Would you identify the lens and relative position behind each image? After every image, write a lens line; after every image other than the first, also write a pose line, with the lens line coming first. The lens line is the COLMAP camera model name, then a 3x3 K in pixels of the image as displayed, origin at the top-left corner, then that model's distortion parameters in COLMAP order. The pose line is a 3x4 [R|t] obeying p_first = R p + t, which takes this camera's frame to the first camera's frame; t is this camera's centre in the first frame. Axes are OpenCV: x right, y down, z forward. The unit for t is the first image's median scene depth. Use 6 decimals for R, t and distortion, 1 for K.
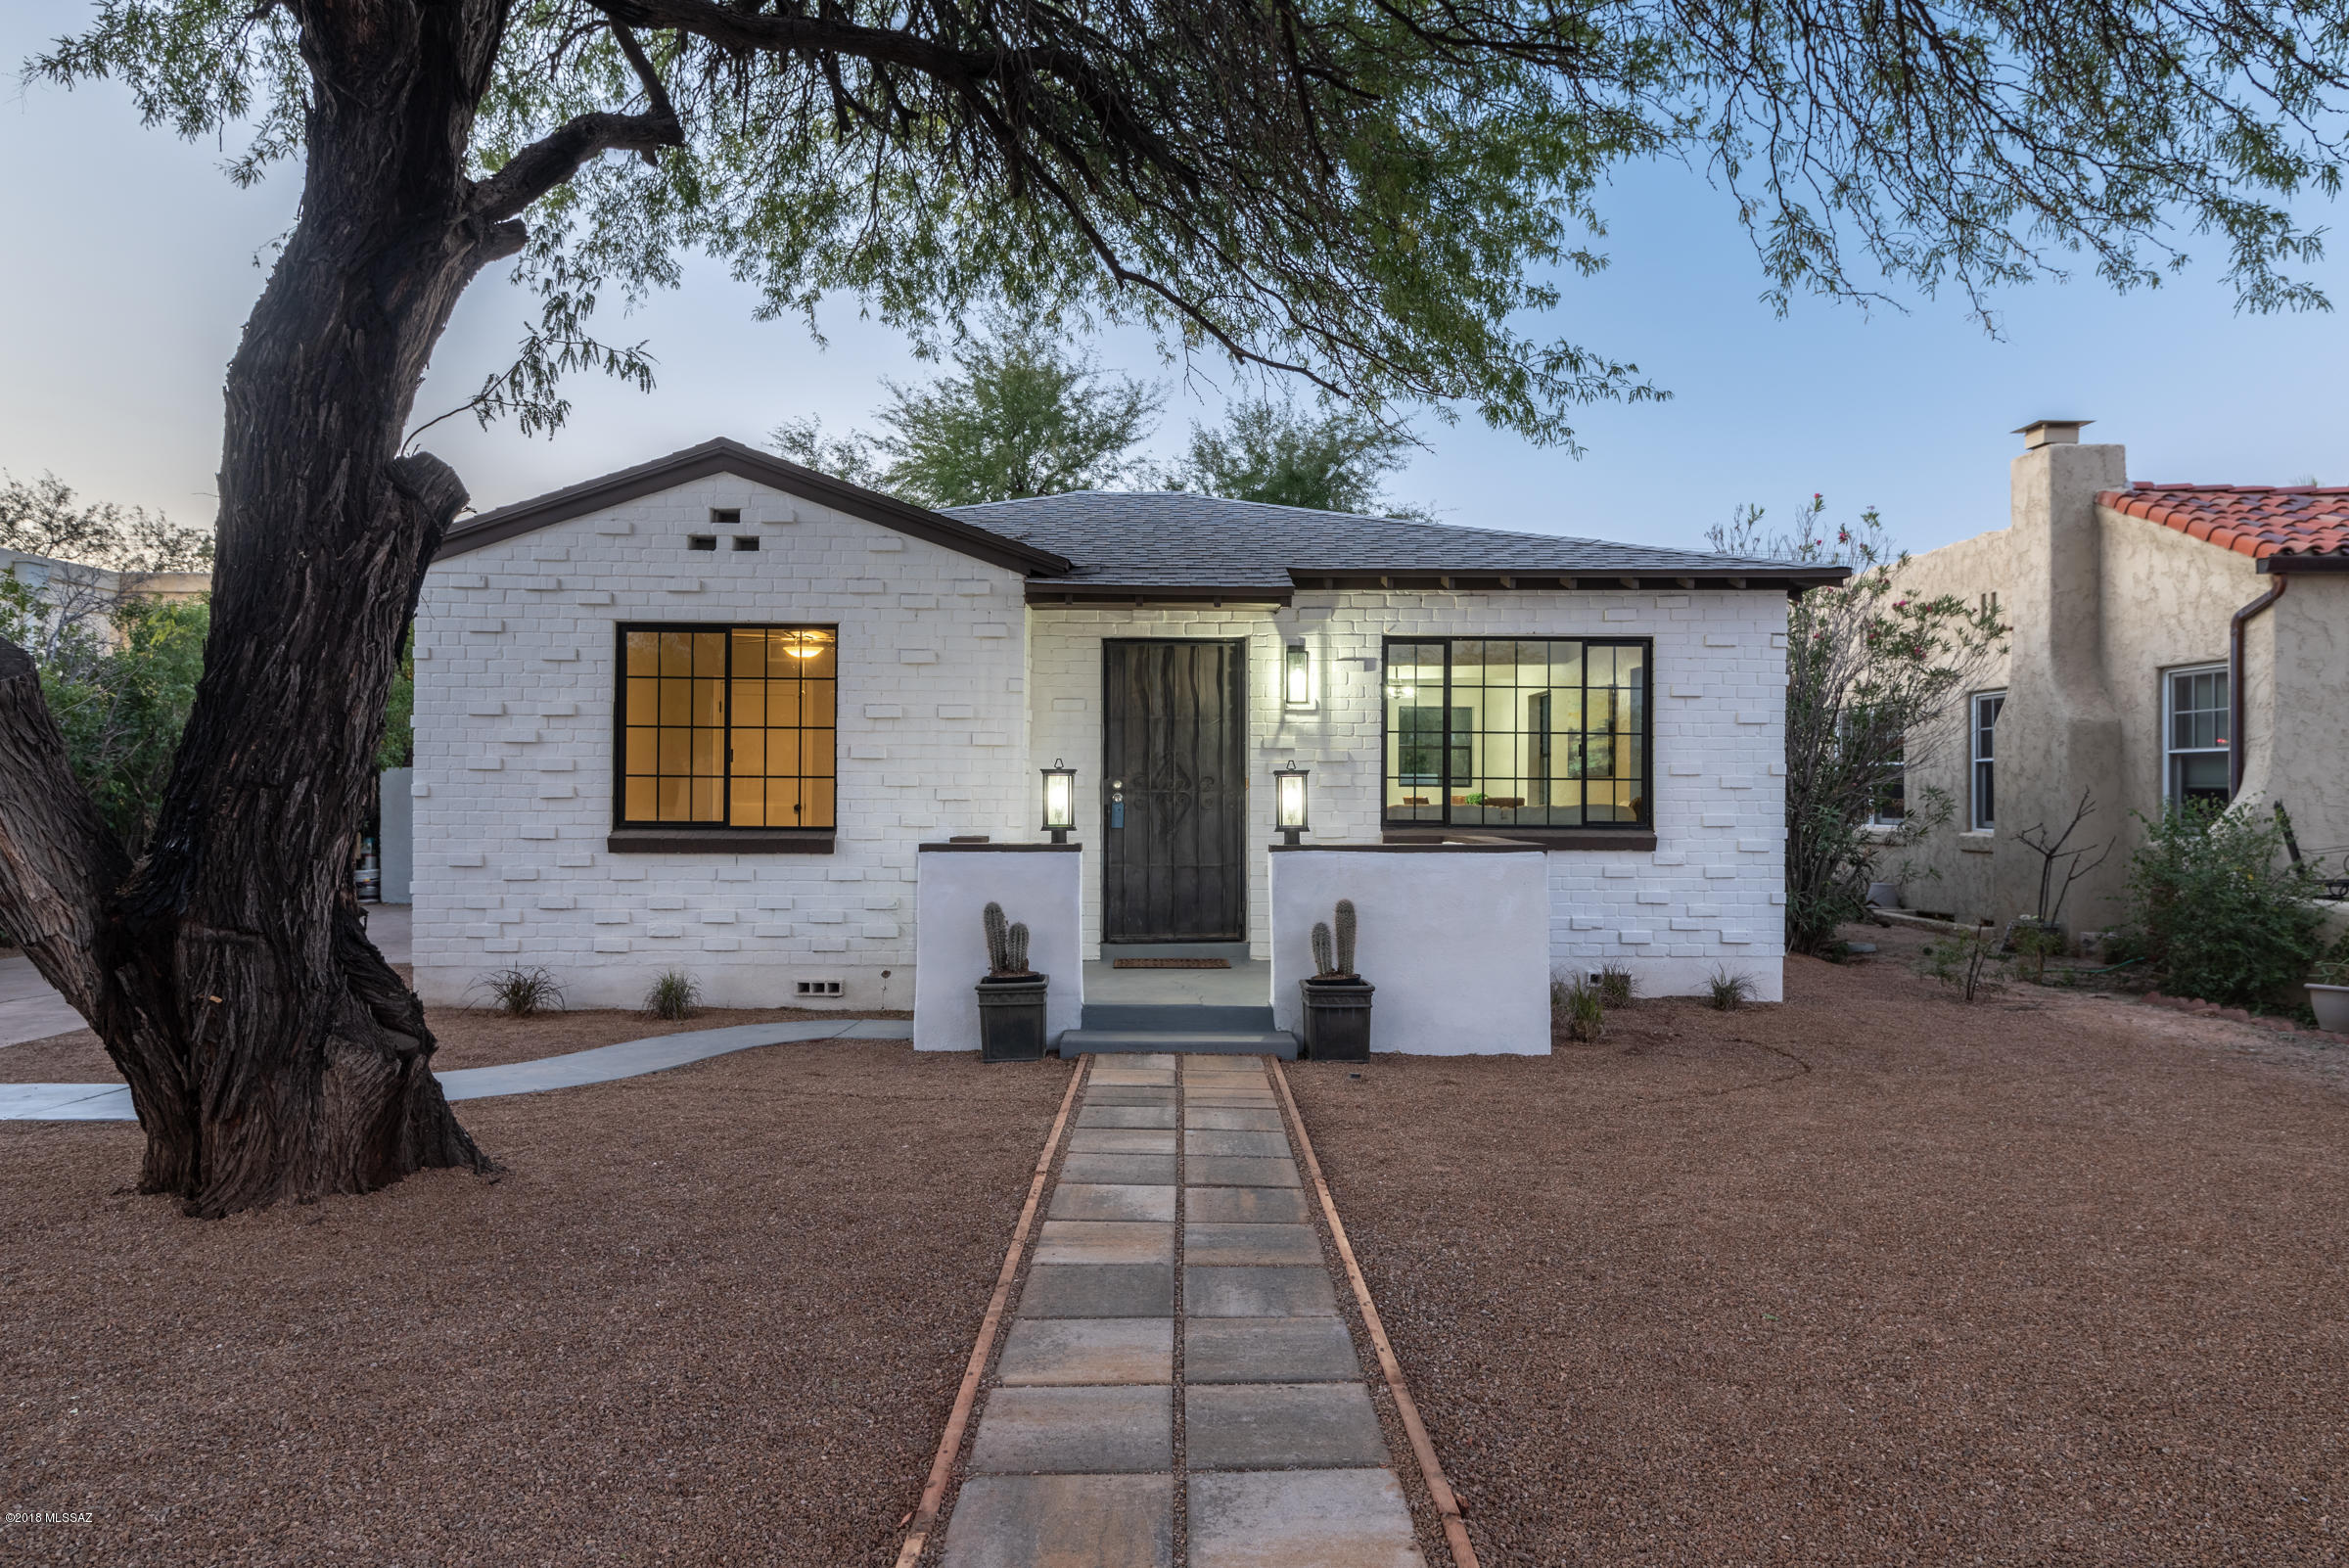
lens RADIAL K [[1471.3, 0, 1174.5], [0, 1471.3, 784.0], [0, 0, 1]] dist [0.040731, -0.028016]
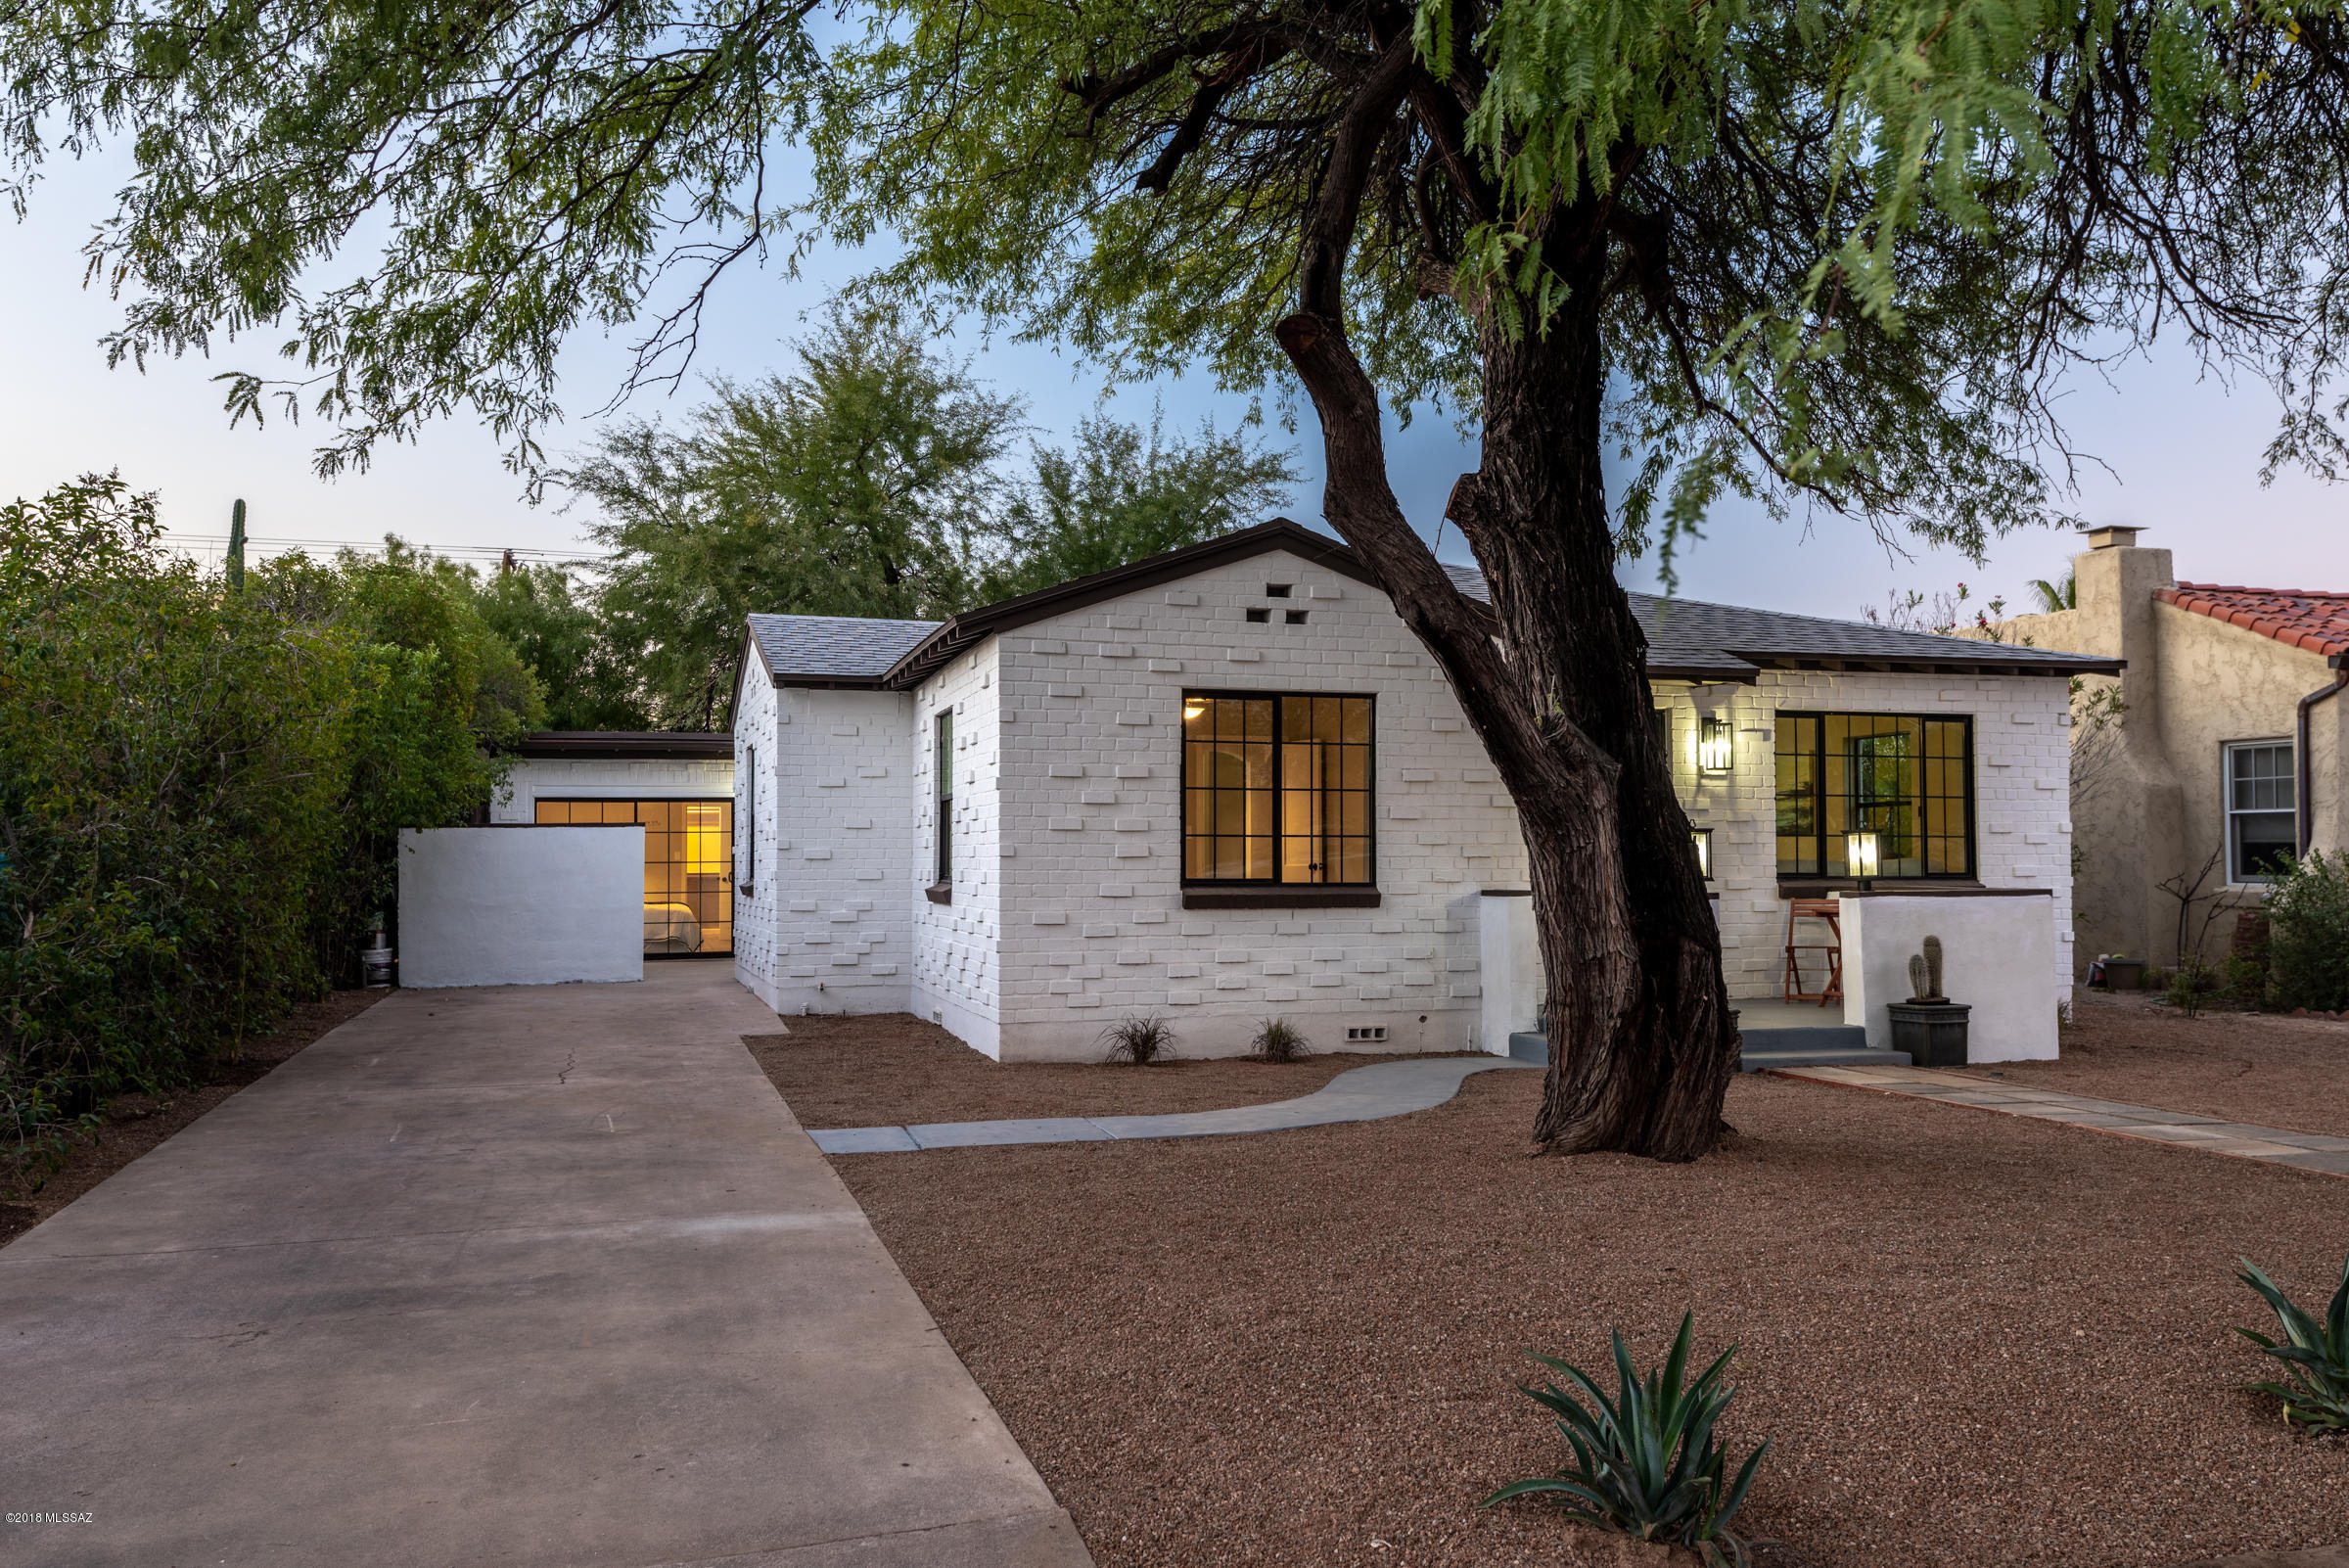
lens RADIAL K [[1777.9, 0, 1167.7], [0, 1777.9, 806.9], [0, 0, 1]] dist [0.029986, -0.003586]
pose [[0.963403, 0.001350, 0.268055, -0.728946], [0.004320, 0.999779, -0.020559, -0.000082], [-0.268024, 0.020964, 0.963184, -0.208139]]
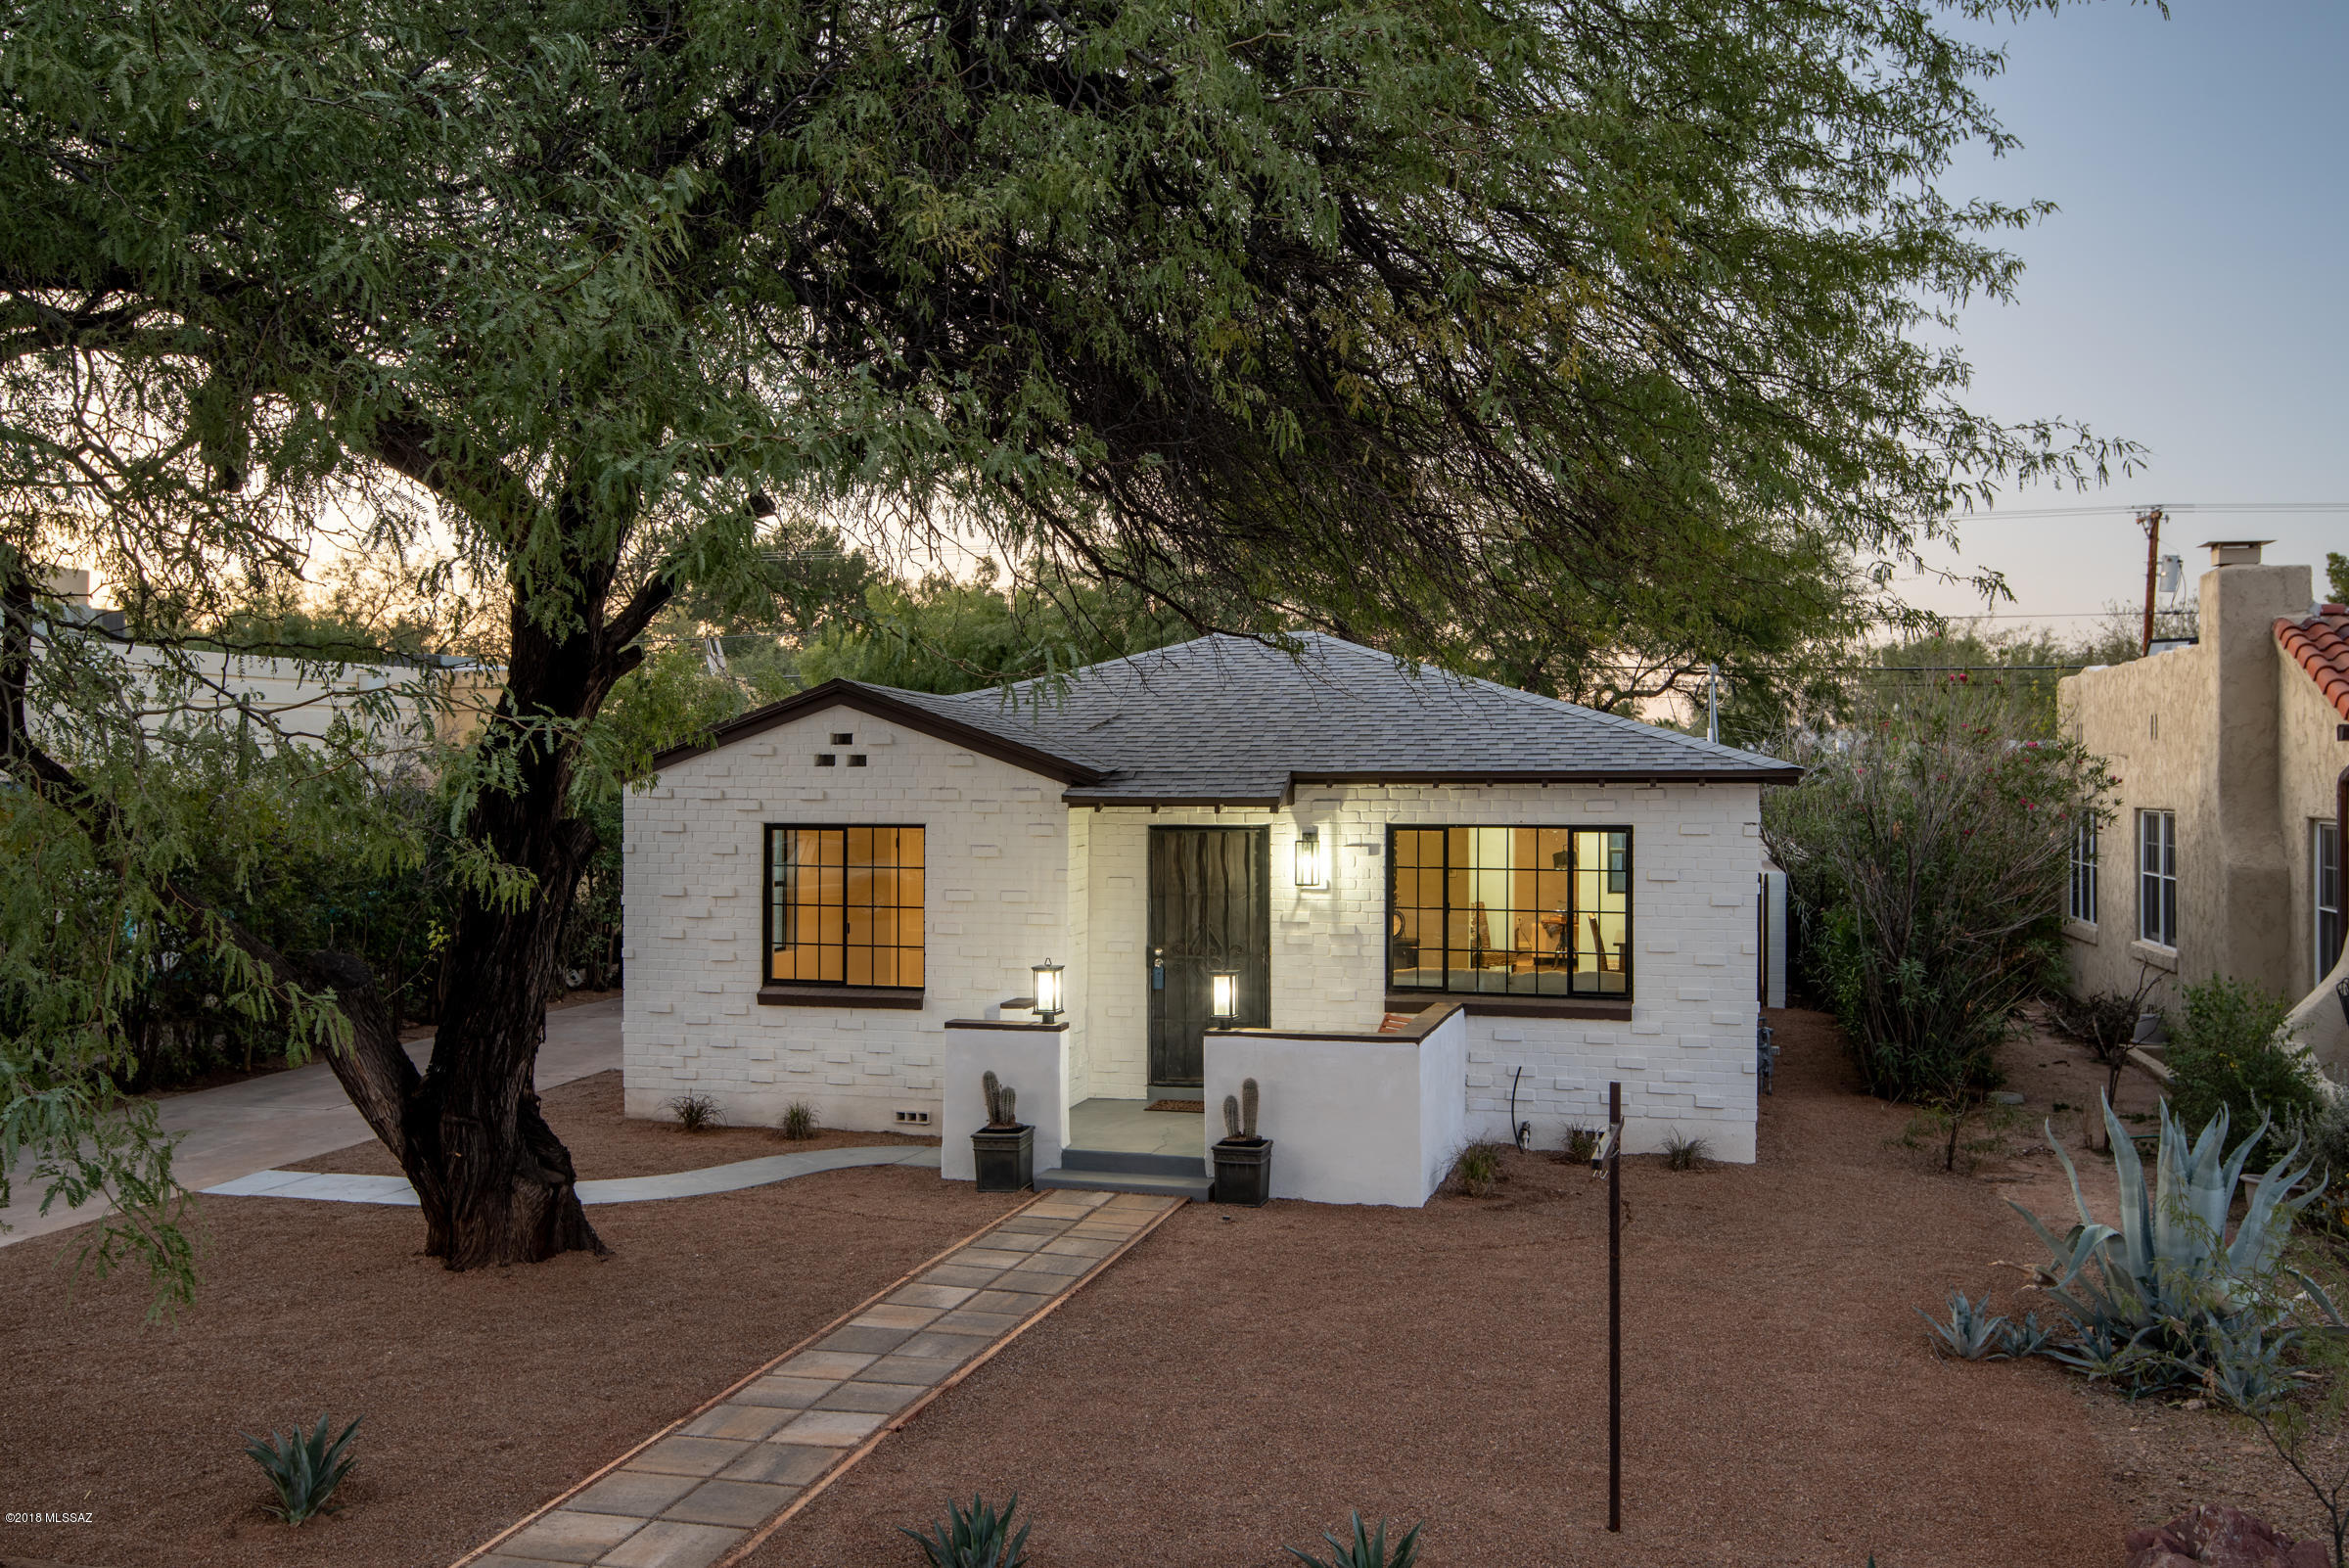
lens RADIAL K [[1947.2, 0, 1174.5], [0, 1947.2, 784.0], [0, 0, 1]] dist [0.040692, 0.000053]
pose [[0.964597, -0.002542, -0.263716, 0.410976], [0.005692, 0.999921, 0.011181, -0.161357], [0.263666, -0.012286, 0.964536, -0.532167]]
